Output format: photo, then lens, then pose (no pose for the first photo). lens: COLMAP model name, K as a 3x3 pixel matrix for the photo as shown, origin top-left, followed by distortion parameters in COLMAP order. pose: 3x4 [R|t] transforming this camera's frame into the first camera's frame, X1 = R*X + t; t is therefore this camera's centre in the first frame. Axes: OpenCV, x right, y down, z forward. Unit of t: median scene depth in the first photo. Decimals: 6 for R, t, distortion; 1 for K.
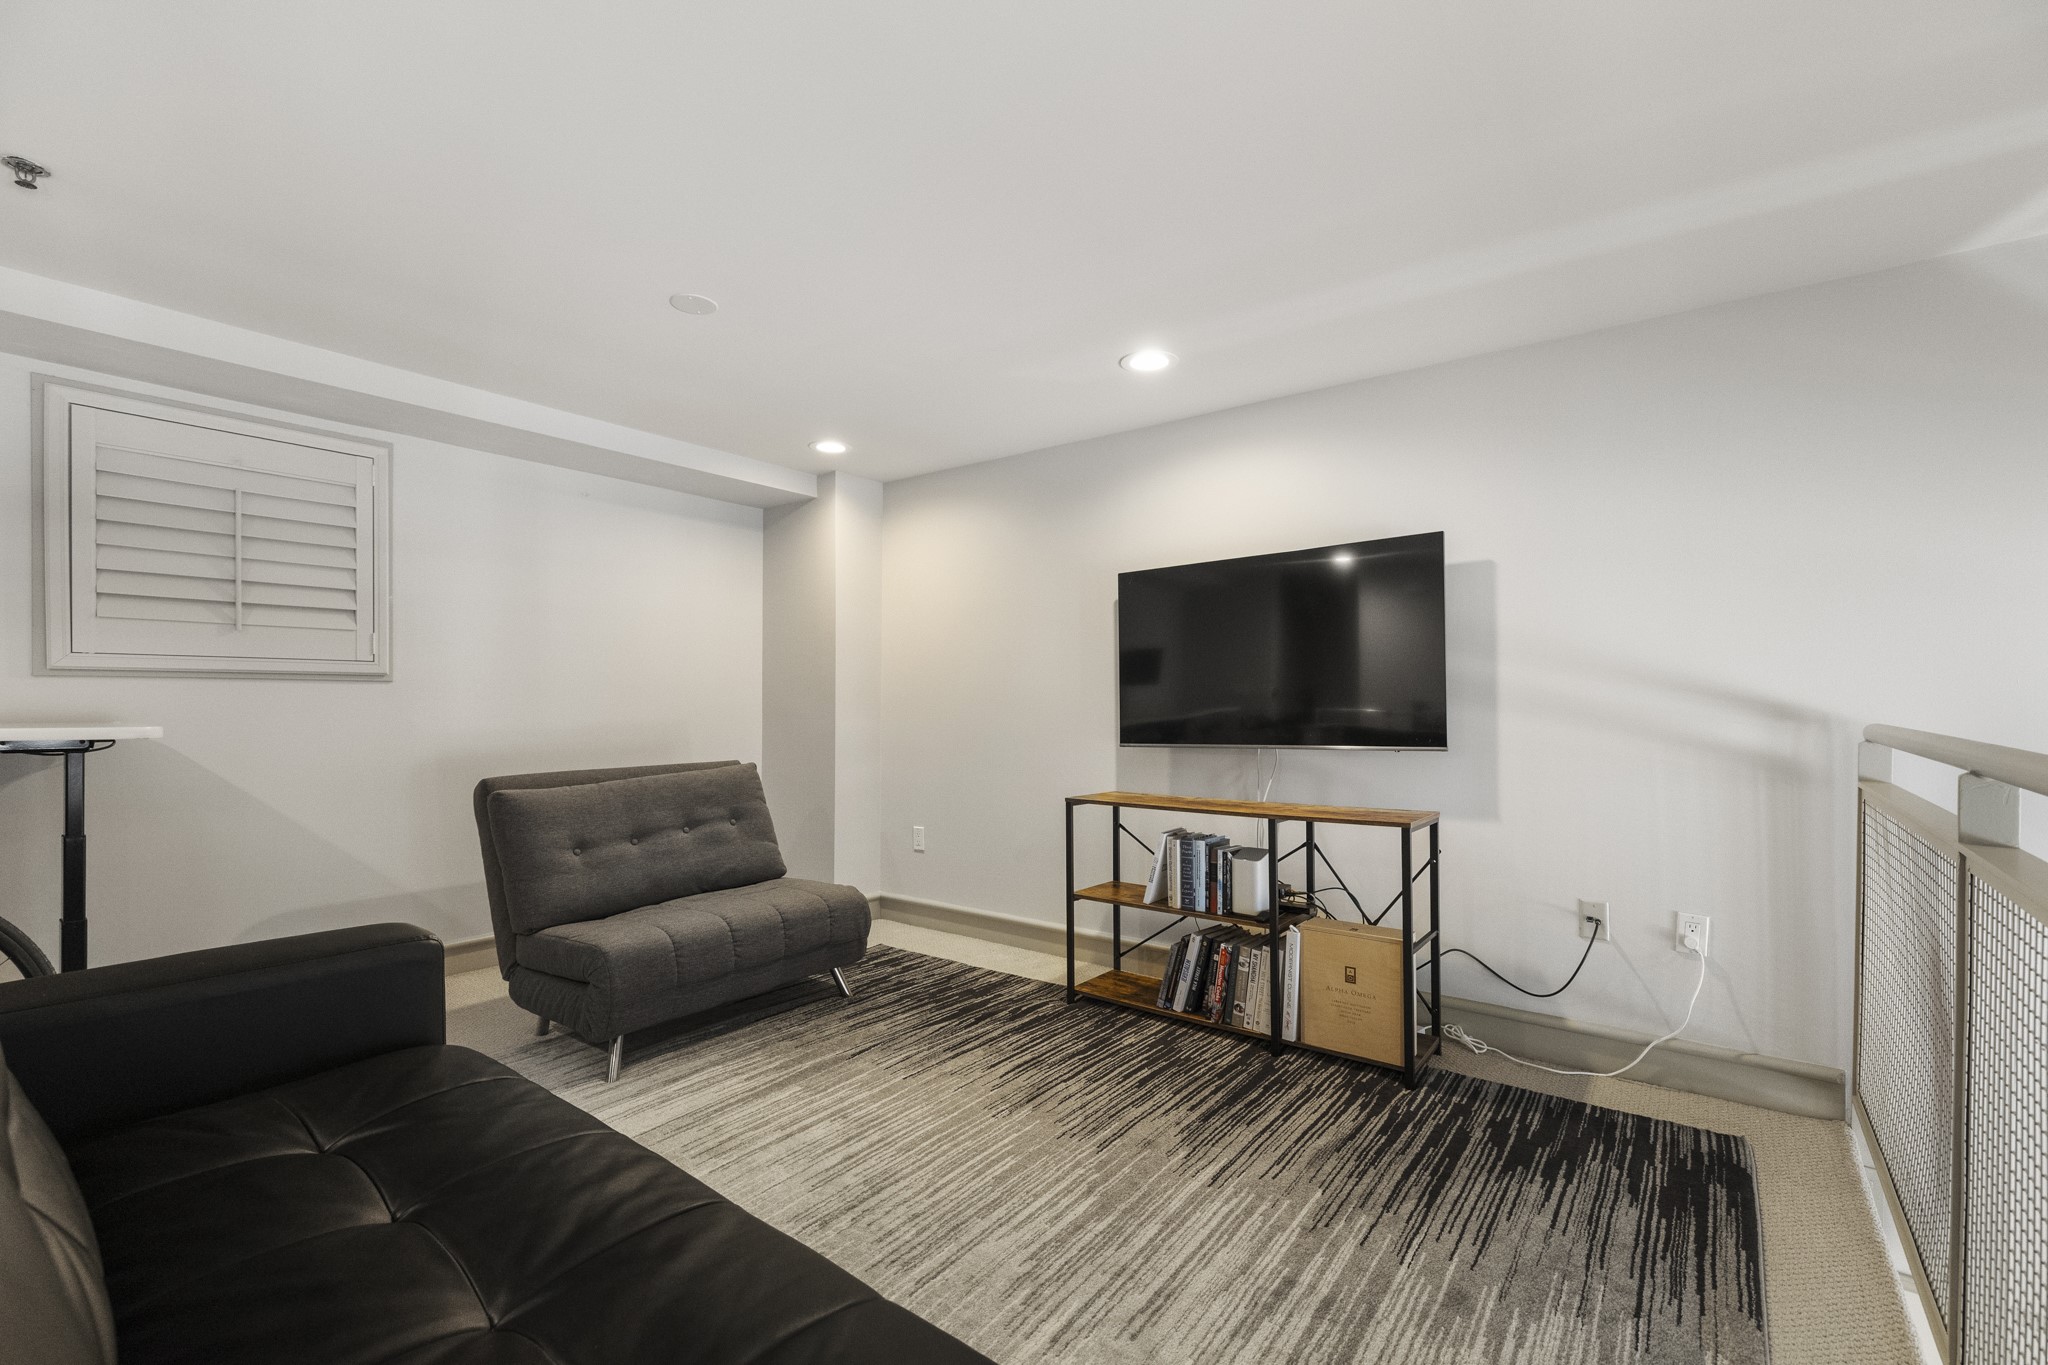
lens RADIAL K [[870.1, 0, 1016.0], [0, 870.1, 715.9], [0, 0, 1]] dist [0.001082, -0.000371]
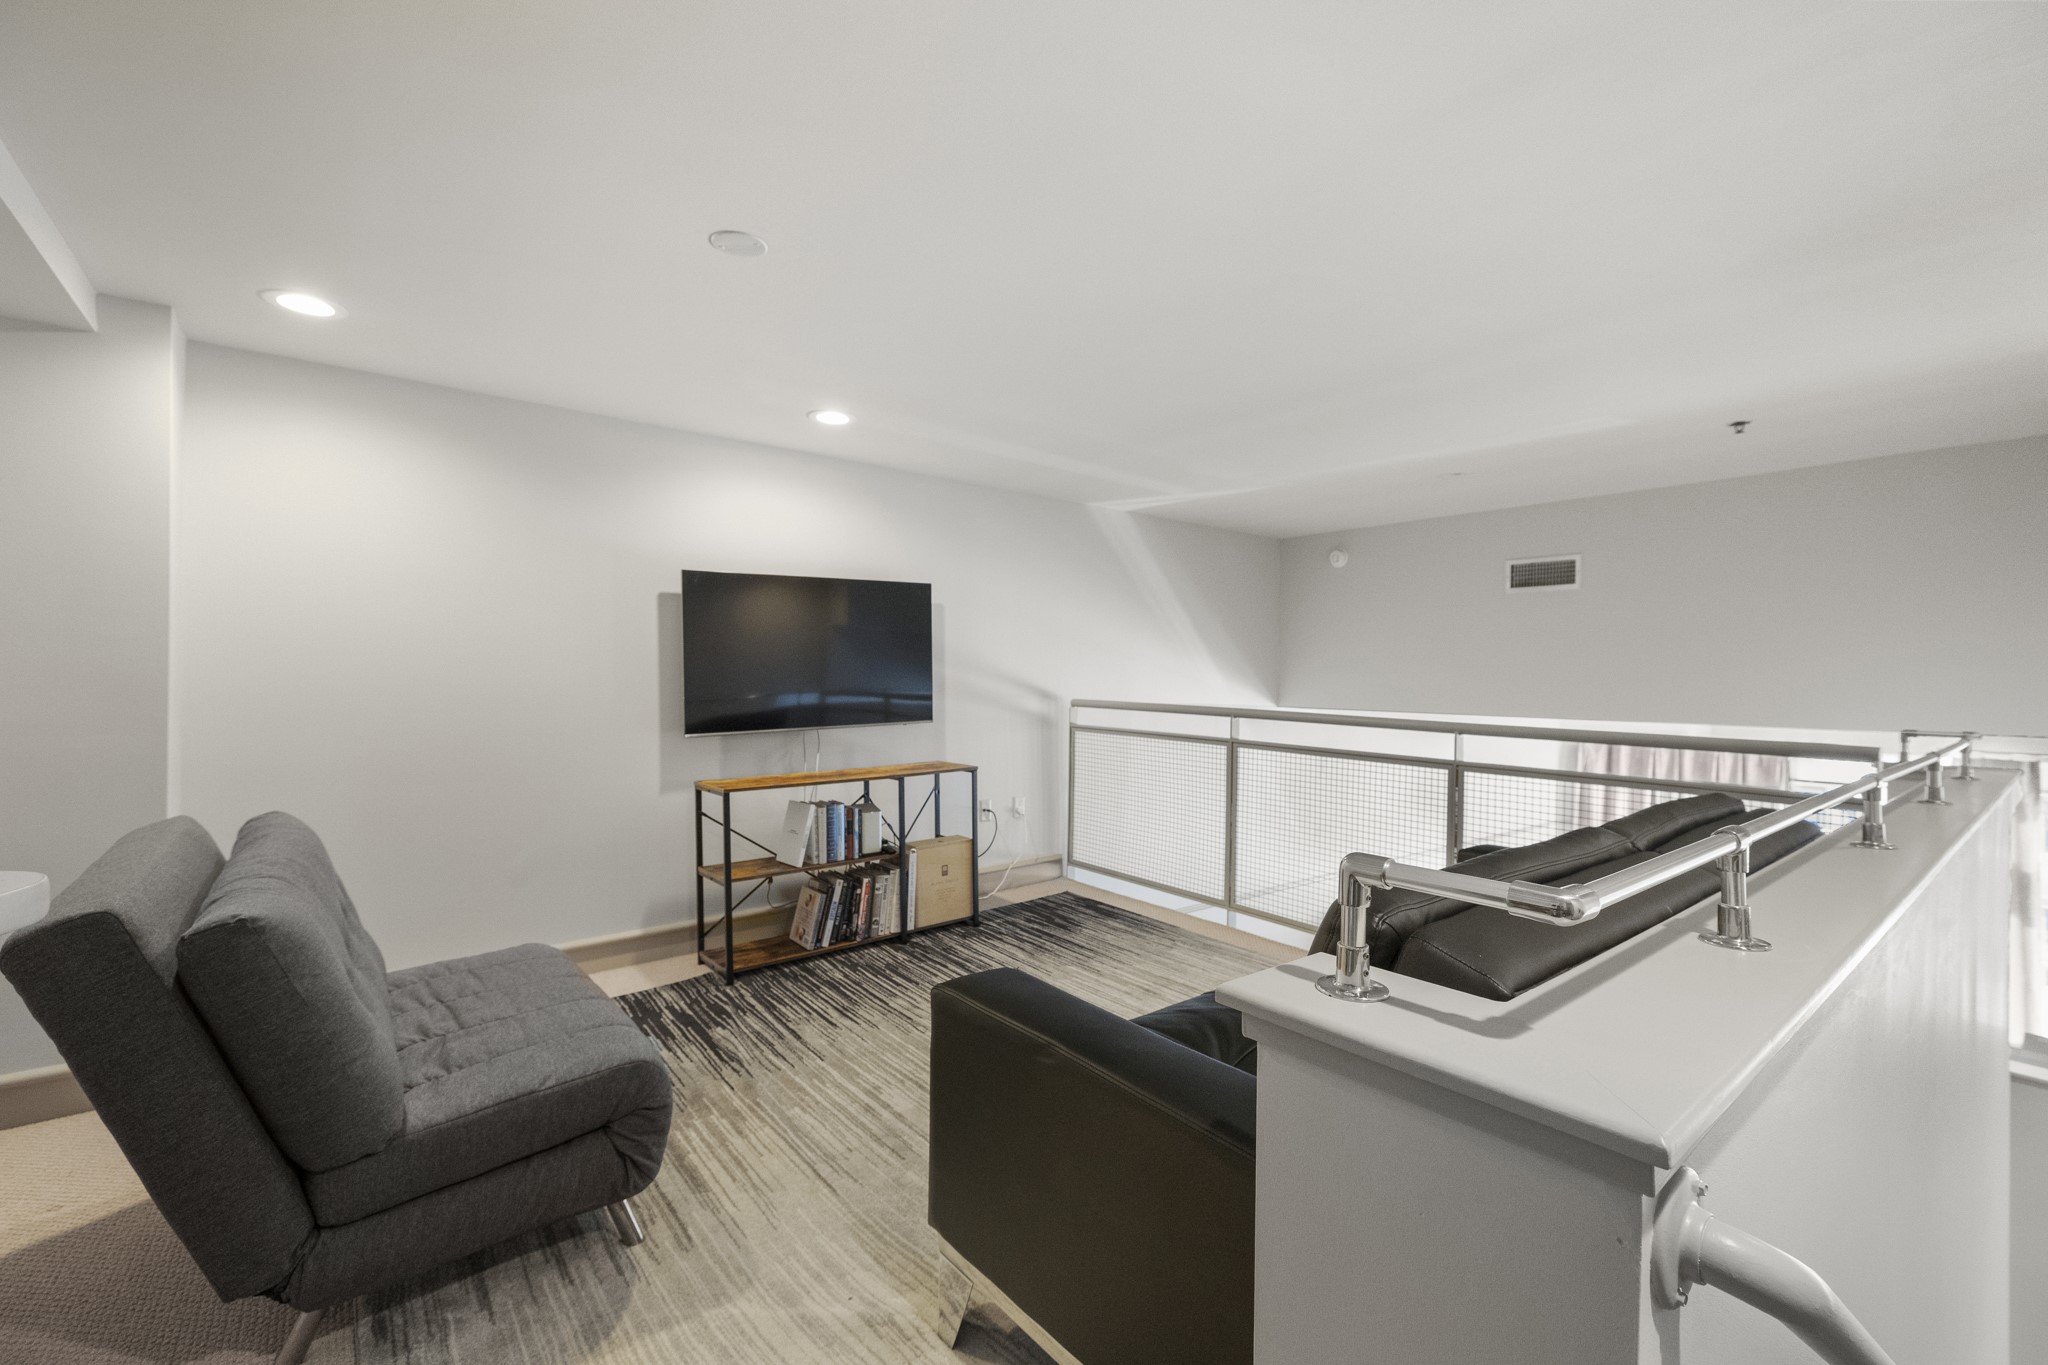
lens RADIAL K [[870.1, 0, 1023.4], [0, 870.1, 673.8], [0, 0, 1]] dist [0.001082, -0.000371]
pose [[0.220600, -0.003840, 0.975357, -1.006865], [0.010682, 0.999942, 0.001521, -0.049277], [-0.975306, 0.010084, 0.220629, 0.474439]]
